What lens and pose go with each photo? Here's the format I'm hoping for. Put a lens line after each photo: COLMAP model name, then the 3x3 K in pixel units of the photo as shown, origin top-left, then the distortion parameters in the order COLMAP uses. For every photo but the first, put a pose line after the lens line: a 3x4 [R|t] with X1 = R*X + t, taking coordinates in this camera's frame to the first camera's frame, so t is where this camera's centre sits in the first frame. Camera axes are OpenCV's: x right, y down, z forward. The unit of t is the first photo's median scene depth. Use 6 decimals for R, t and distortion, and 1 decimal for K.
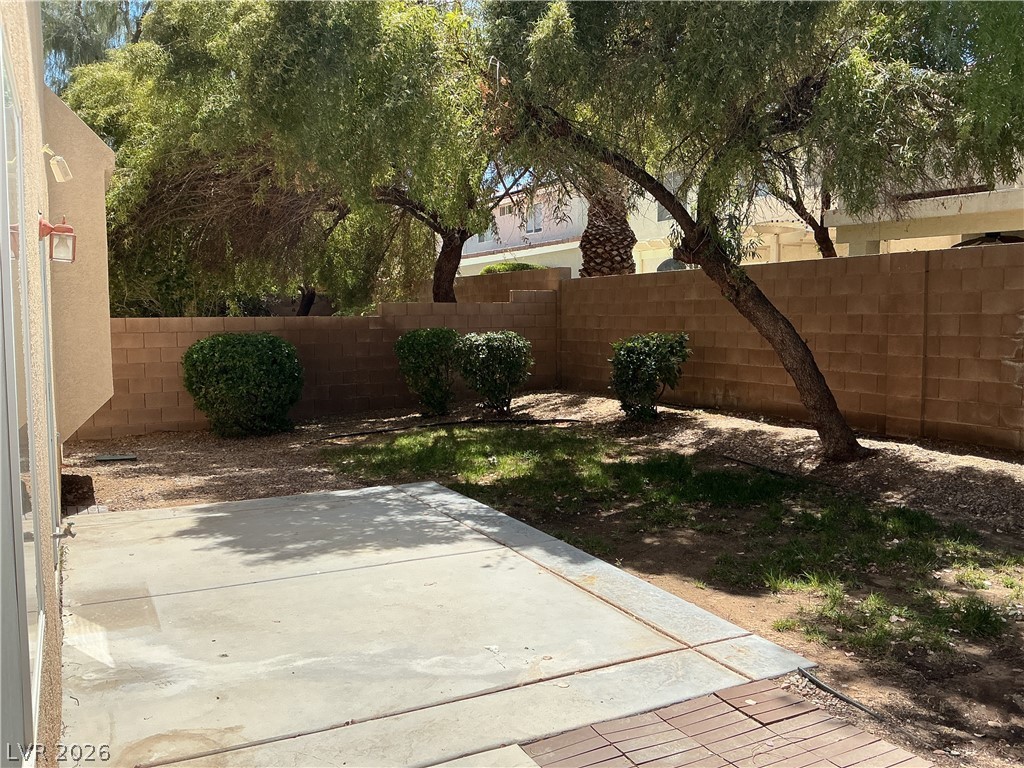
lens RADIAL K [[848.3, 0, 510.1], [0, 848.3, 384.1], [0, 0, 1]] dist [0.023952, -0.051211]
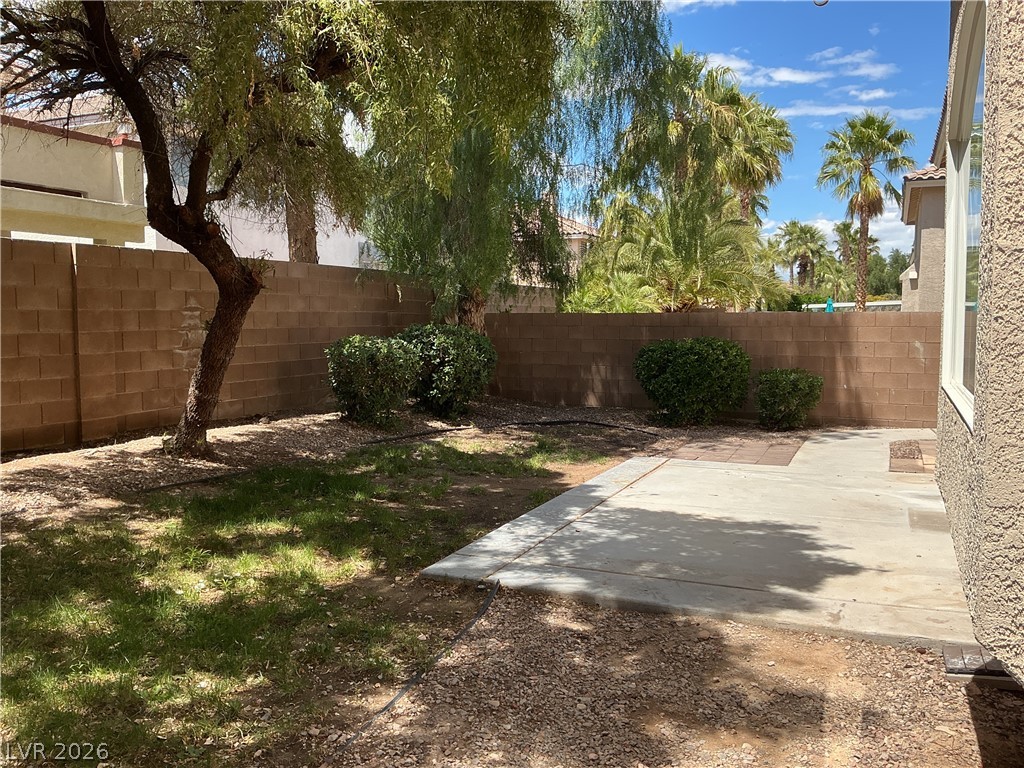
lens RADIAL K [[848.3, 0, 510.5], [0, 848.3, 382.7], [0, 0, 1]] dist [0.023952, -0.051211]
pose [[-0.610743, -0.052701, 0.790073, -0.608437], [0.075101, 0.989430, 0.124053, -0.089444], [-0.788260, 0.135099, -0.600329, 1.282361]]
